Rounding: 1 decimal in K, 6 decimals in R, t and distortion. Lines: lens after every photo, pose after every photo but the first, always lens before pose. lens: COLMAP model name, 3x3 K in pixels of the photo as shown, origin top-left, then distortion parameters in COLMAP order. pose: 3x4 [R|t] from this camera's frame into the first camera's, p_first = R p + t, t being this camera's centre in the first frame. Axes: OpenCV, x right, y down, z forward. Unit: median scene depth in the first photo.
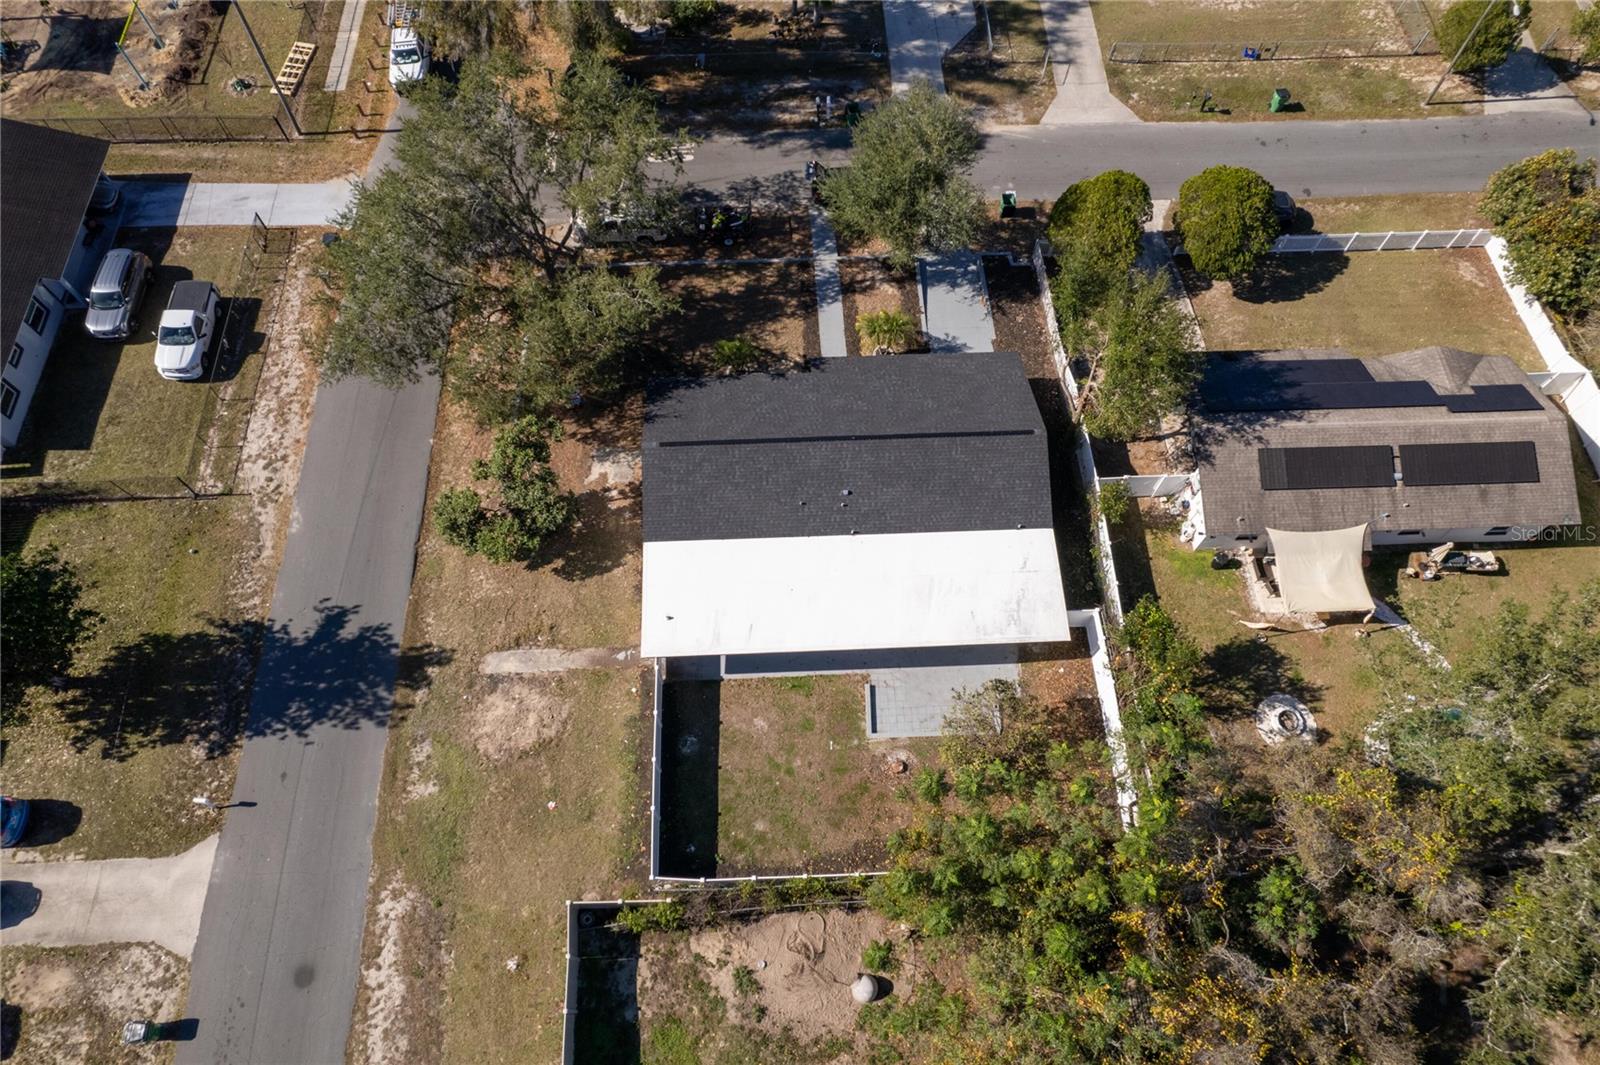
lens RADIAL K [[1021.6, 0, 795.6], [0, 1021.6, 537.2], [0, 0, 1]] dist [-0.077867, 0.069074]
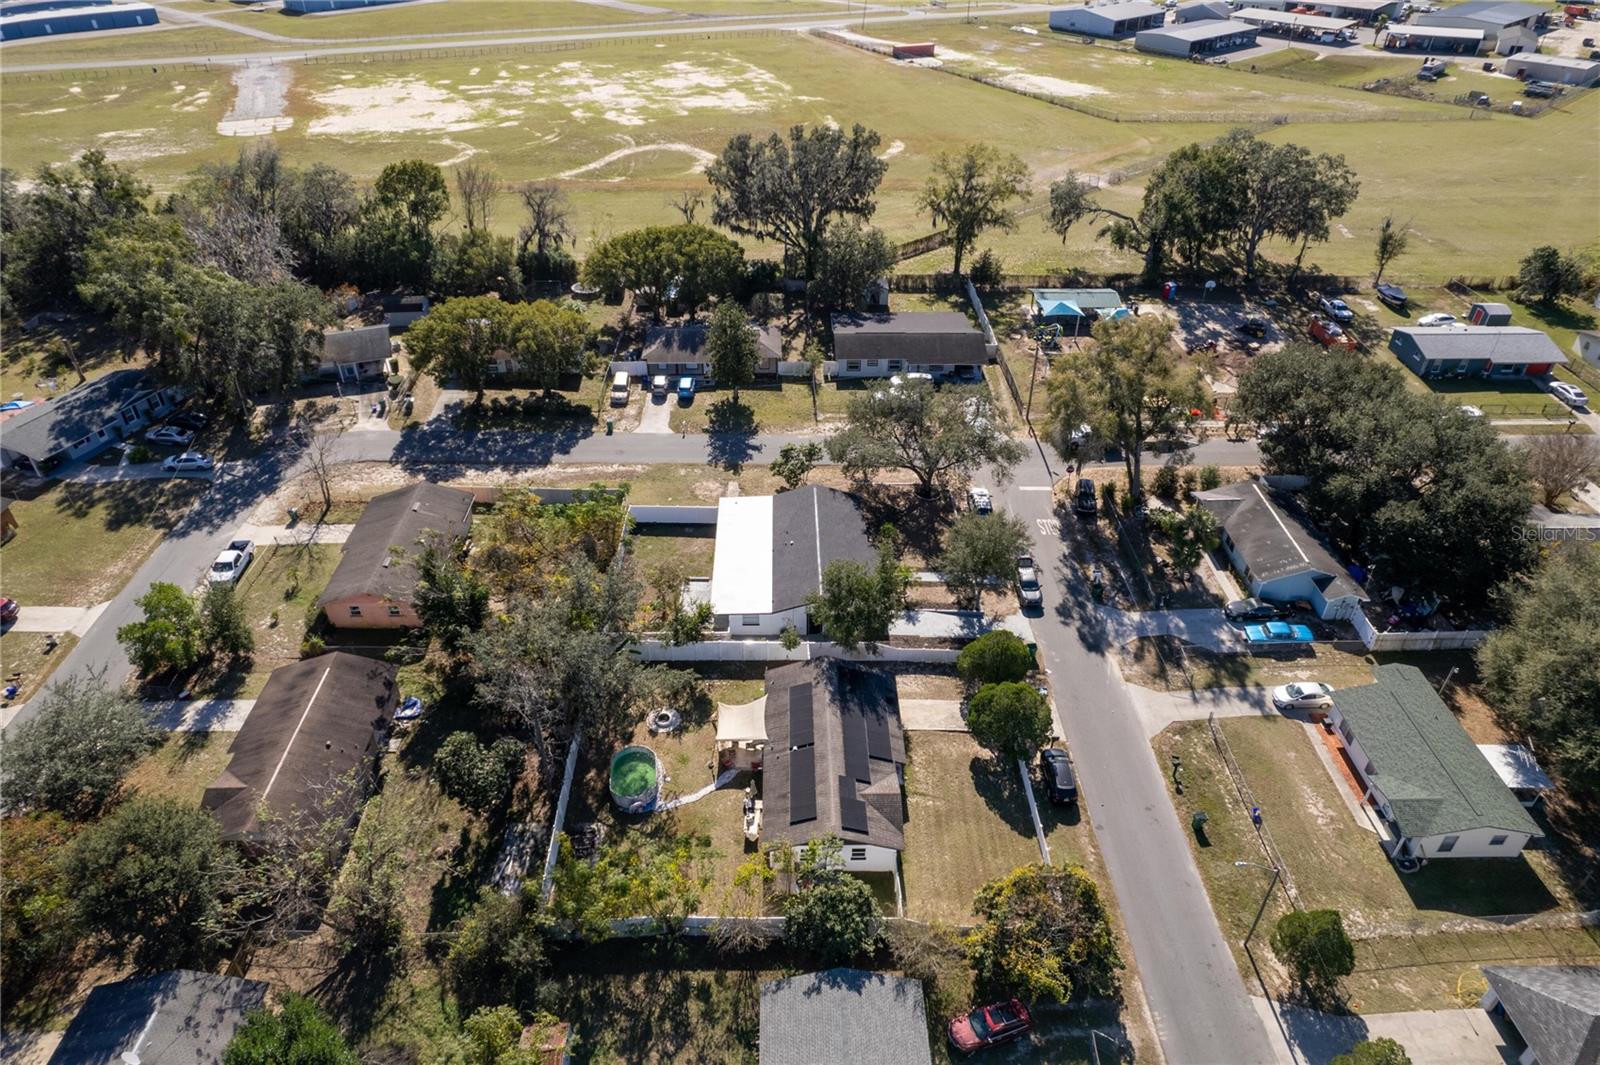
lens RADIAL K [[1021.6, 0, 796.7], [0, 1021.6, 534.3], [0, 0, 1]] dist [-0.077867, 0.069074]
pose [[-0.023898, 0.576193, -0.816964, 1.705981], [-0.896789, 0.348796, 0.272234, -0.614565], [0.441813, 0.739150, 0.508388, -0.062627]]
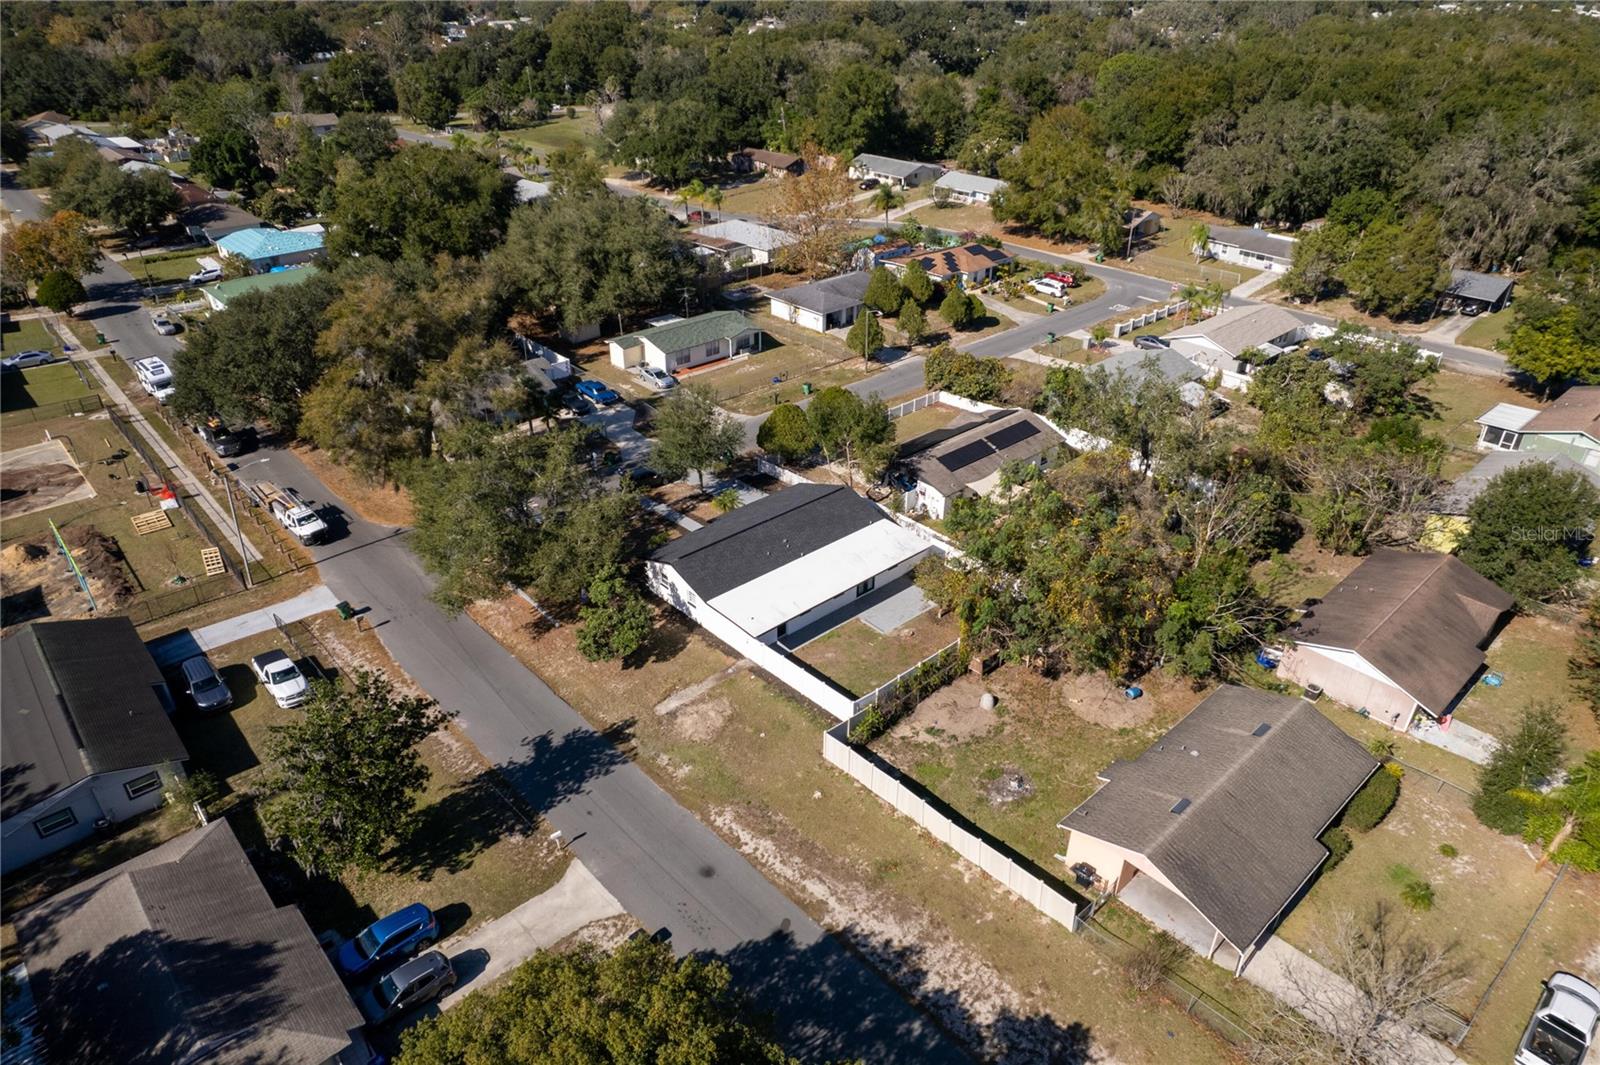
lens RADIAL K [[1021.6, 0, 796.7], [0, 1021.6, 538.9], [0, 0, 1]] dist [-0.077867, 0.069074]
pose [[0.767831, -0.323077, 0.553224, -0.870360], [0.573804, 0.730862, -0.369580, 0.590228], [-0.284928, 0.601217, 0.746562, -0.285555]]
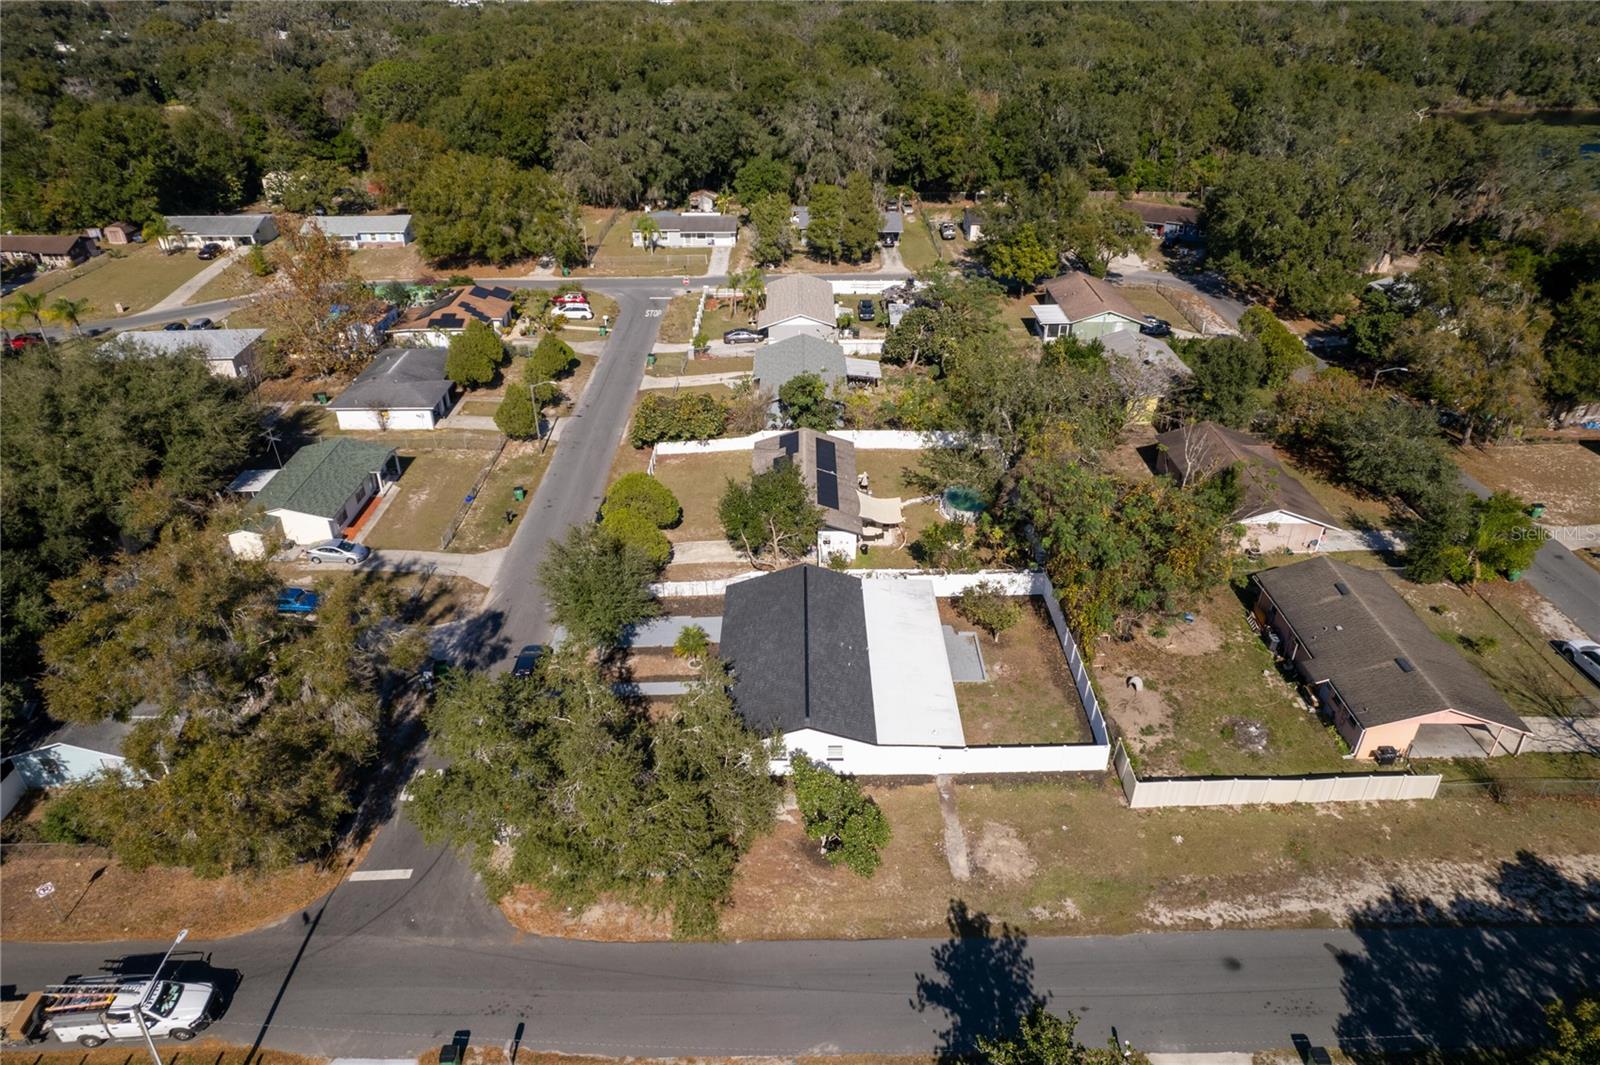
lens RADIAL K [[1021.6, 0, 800.5], [0, 1021.6, 542.7], [0, 0, 1]] dist [-0.077867, 0.069074]
pose [[0.039628, -0.512923, 0.857520, -1.144359], [0.895880, 0.398309, 0.196847, -0.445806], [-0.442525, 0.760434, 0.475301, 0.196706]]
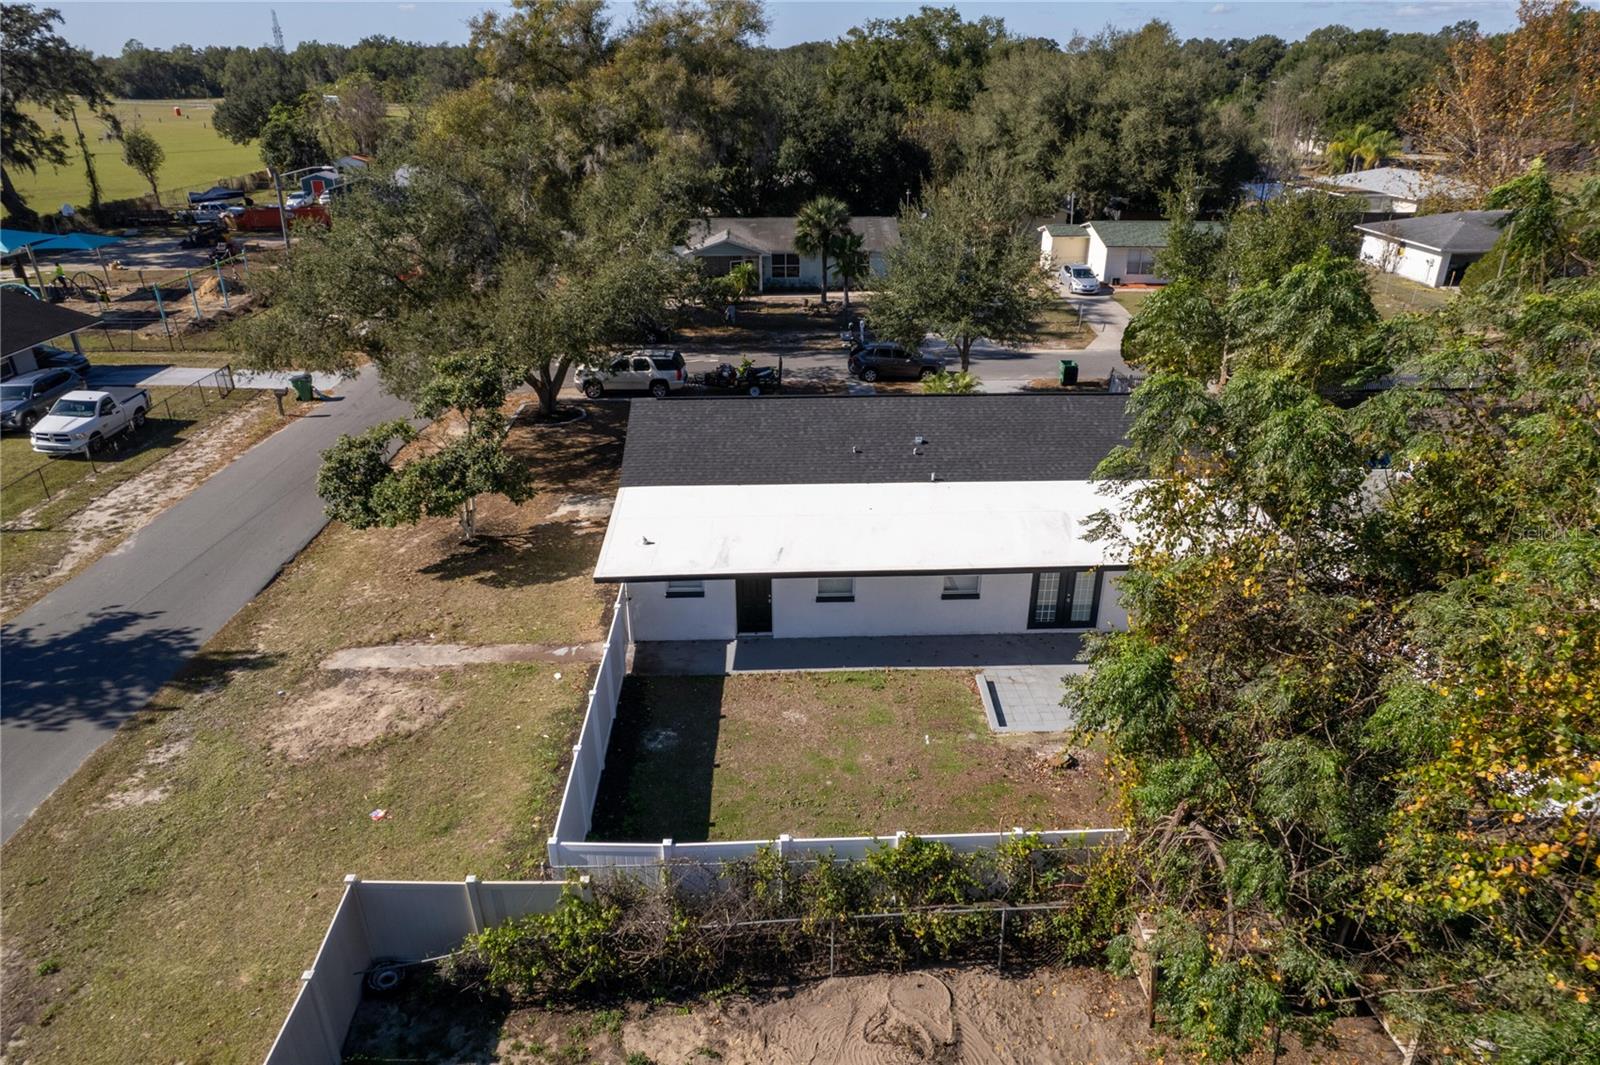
lens RADIAL K [[1021.6, 0, 796.3], [0, 1021.6, 542.1], [0, 0, 1]] dist [-0.077867, 0.069074]
pose [[0.999942, -0.001868, -0.010632, -0.026479], [-0.005100, 0.786268, -0.617865, 0.431004], [0.009514, 0.617883, 0.786213, 0.490017]]
